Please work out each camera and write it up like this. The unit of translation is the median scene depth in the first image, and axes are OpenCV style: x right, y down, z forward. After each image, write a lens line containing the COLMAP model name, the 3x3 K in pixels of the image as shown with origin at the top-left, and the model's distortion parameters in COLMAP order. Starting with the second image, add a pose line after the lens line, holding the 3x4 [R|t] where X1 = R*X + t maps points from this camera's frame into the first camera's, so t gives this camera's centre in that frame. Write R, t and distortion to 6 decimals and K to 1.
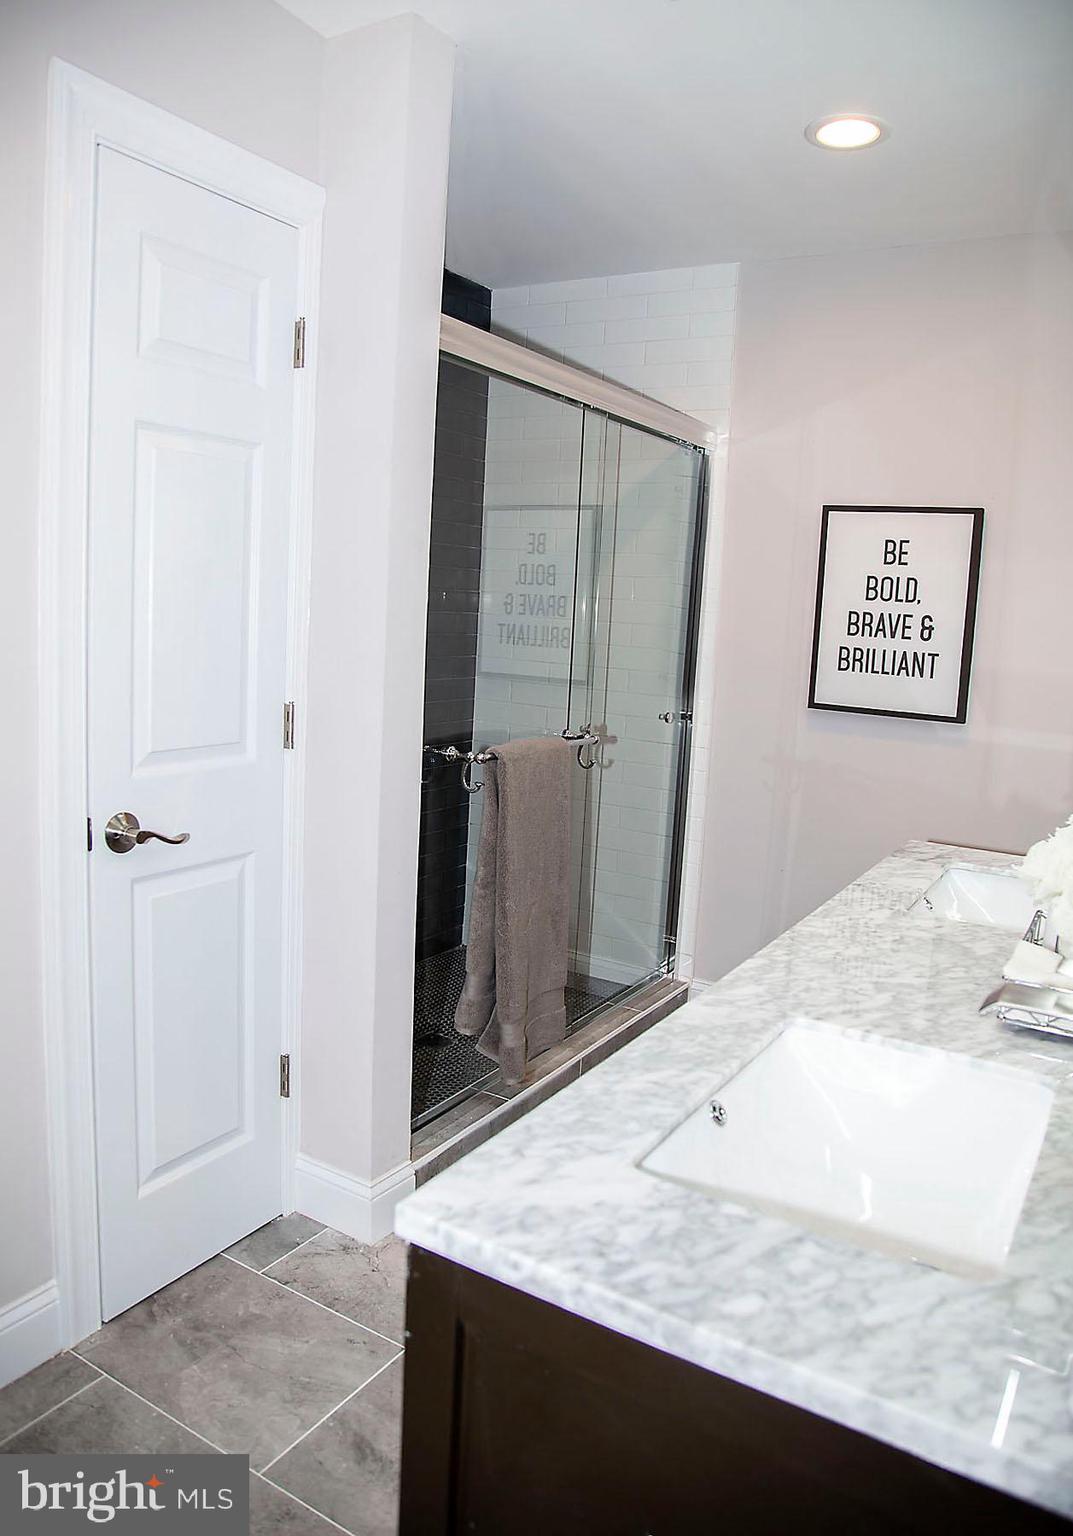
lens RADIAL K [[1083.2, 0, 536.8], [0, 1083.2, 766.4], [0, 0, 1]] dist [-0.057840, 0.000384]
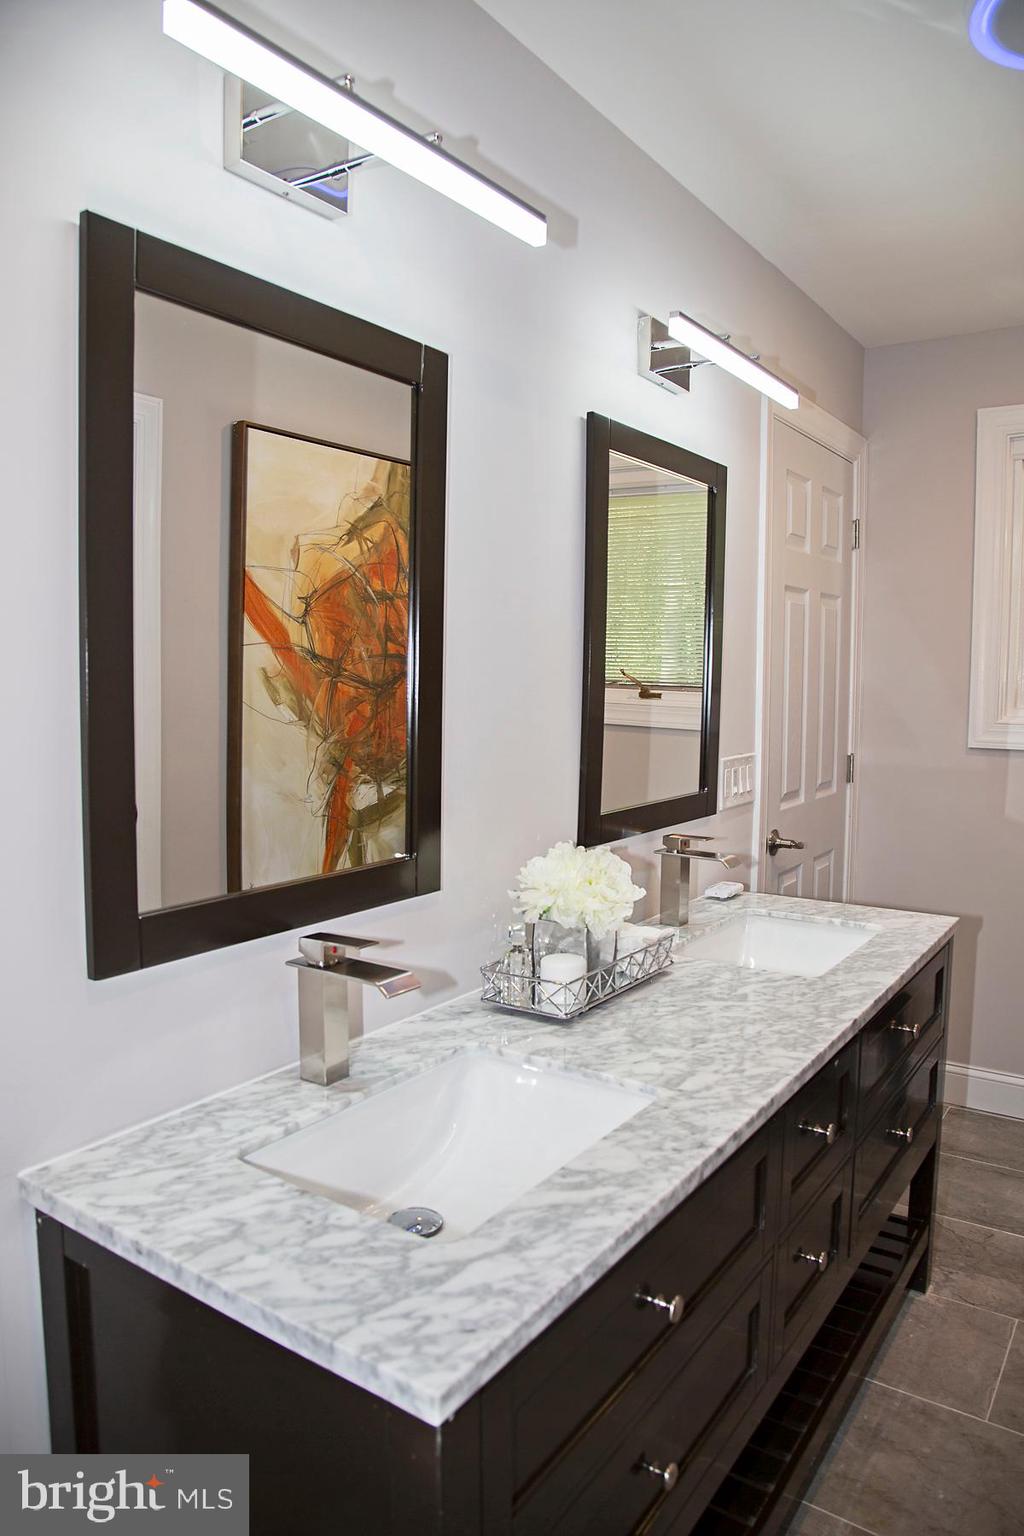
lens RADIAL K [[1036.9, 0, 514.0], [0, 1036.9, 769.4], [0, 0, 1]] dist [-0.126466, 0.064303]
pose [[-0.997350, -0.054315, 0.048405, 0.529605], [-0.041463, 0.971043, 0.235281, -0.304260], [-0.059783, 0.232650, -0.970721, 2.058469]]
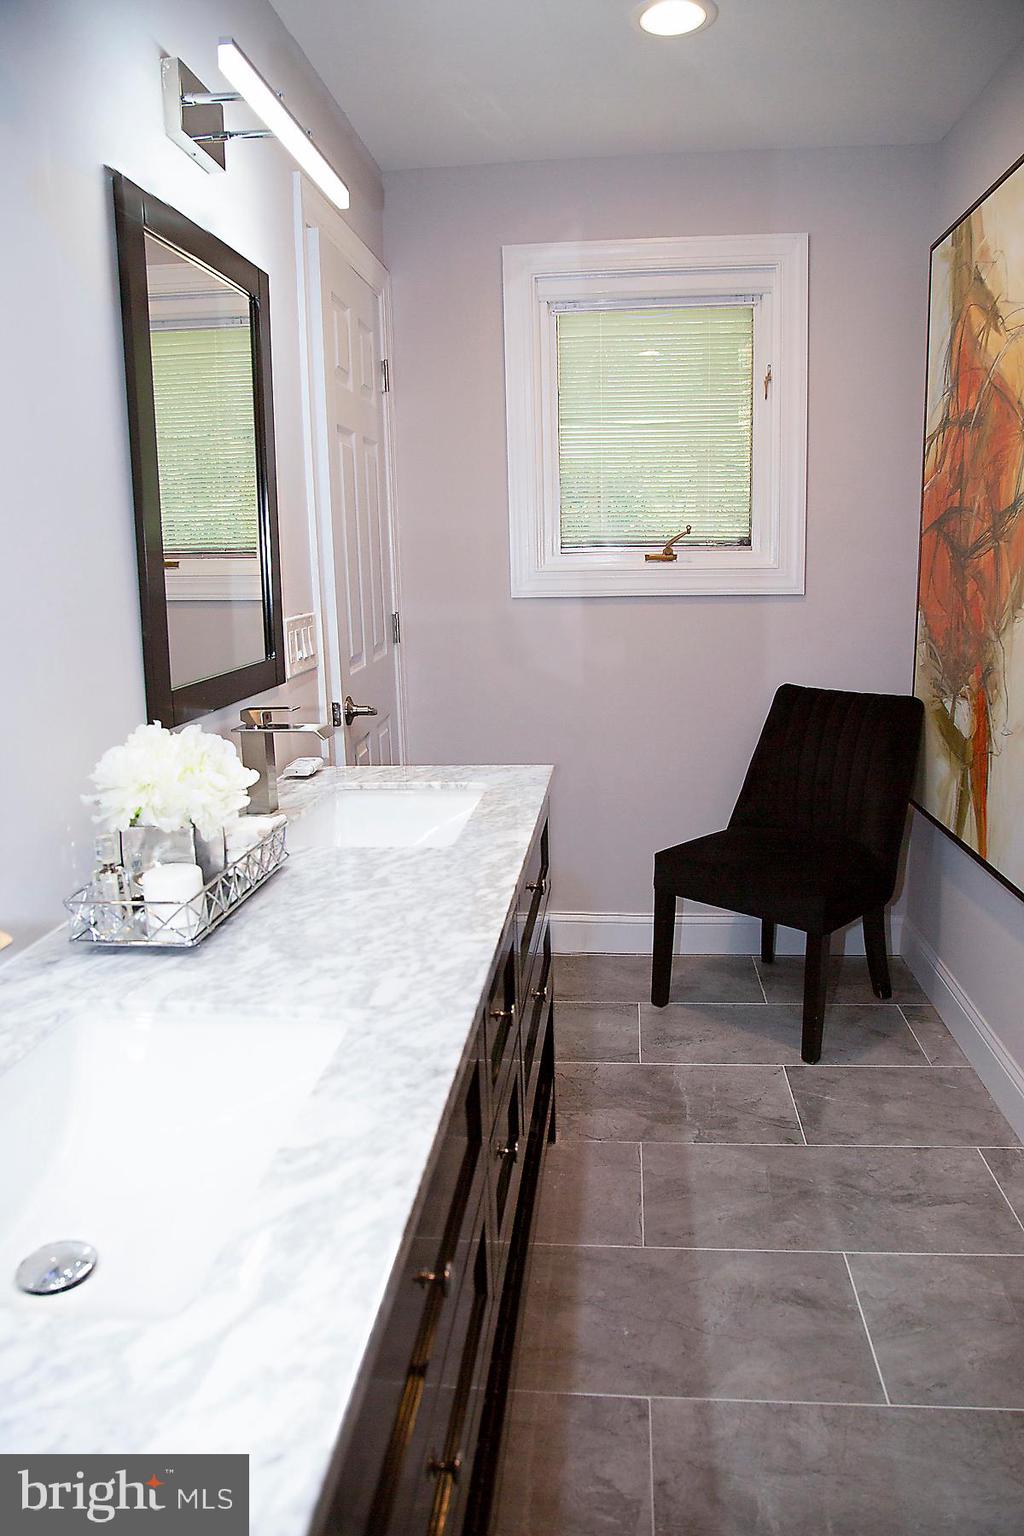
lens RADIAL K [[1036.9, 0, 520.4], [0, 1036.9, 770.8], [0, 0, 1]] dist [-0.126466, 0.064303]
pose [[-0.900709, 0.068185, -0.429039, 0.617492], [-0.078306, 0.945947, 0.314727, -0.222117], [0.427307, 0.317074, -0.846683, 1.854663]]
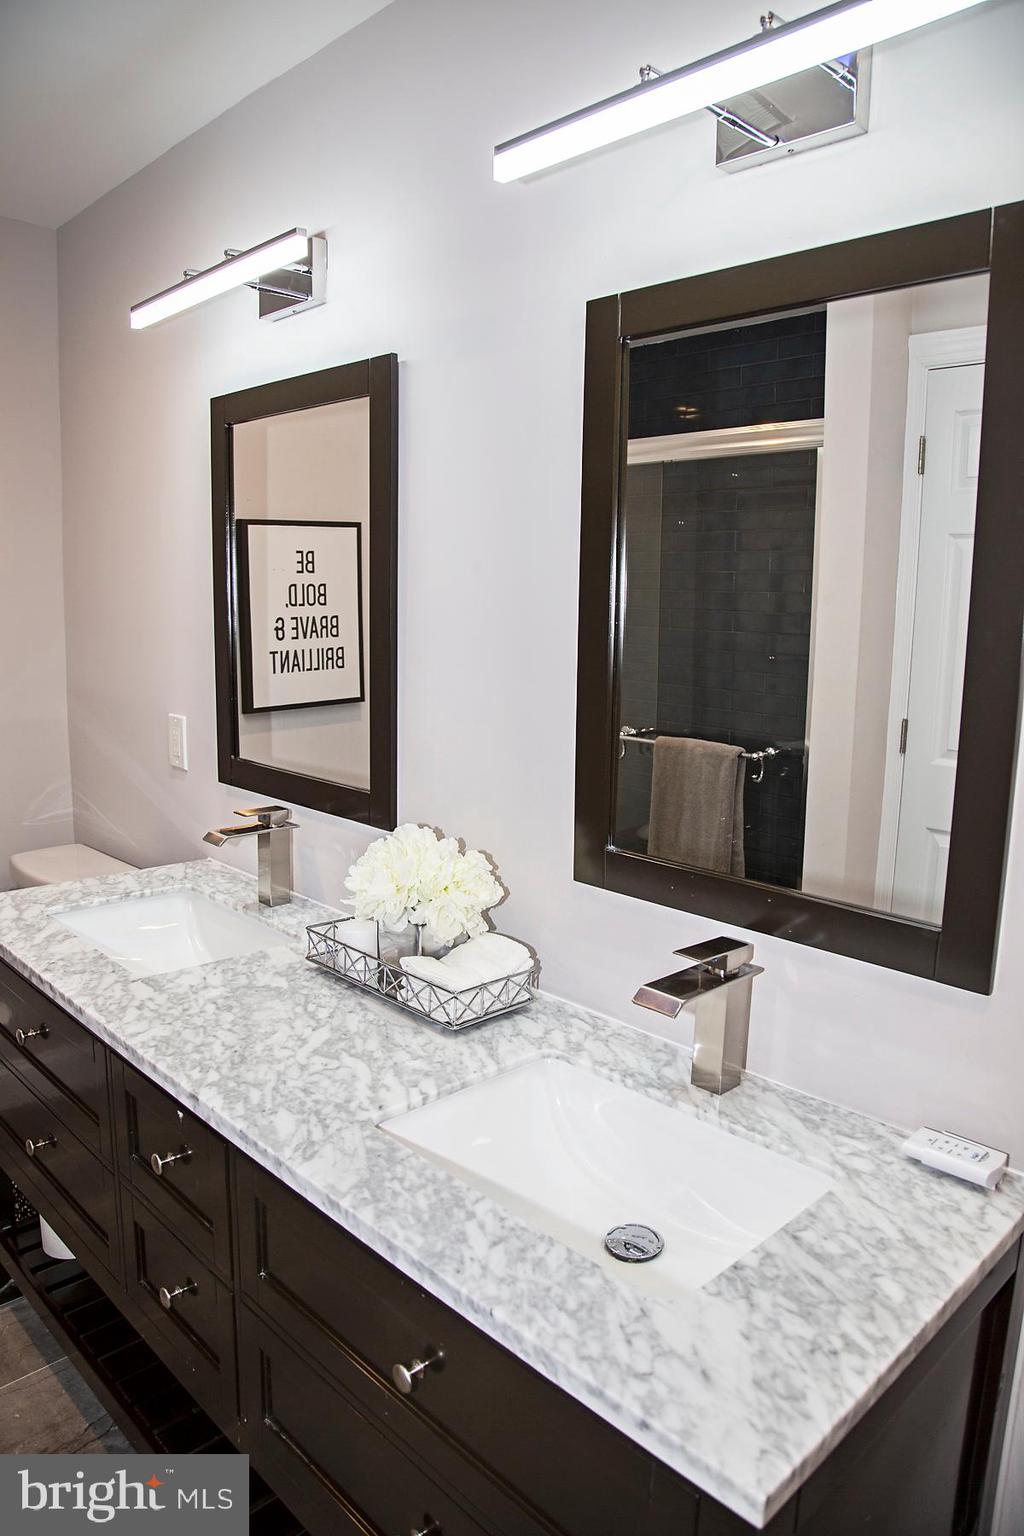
lens RADIAL K [[1036.9, 0, 517.1], [0, 1036.9, 764.2], [0, 0, 1]] dist [-0.126466, 0.064303]
pose [[0.247548, -0.194994, 0.949051, -0.476359], [0.134556, 0.976965, 0.165632, -0.187486], [-0.959487, 0.086699, 0.268083, 0.547774]]
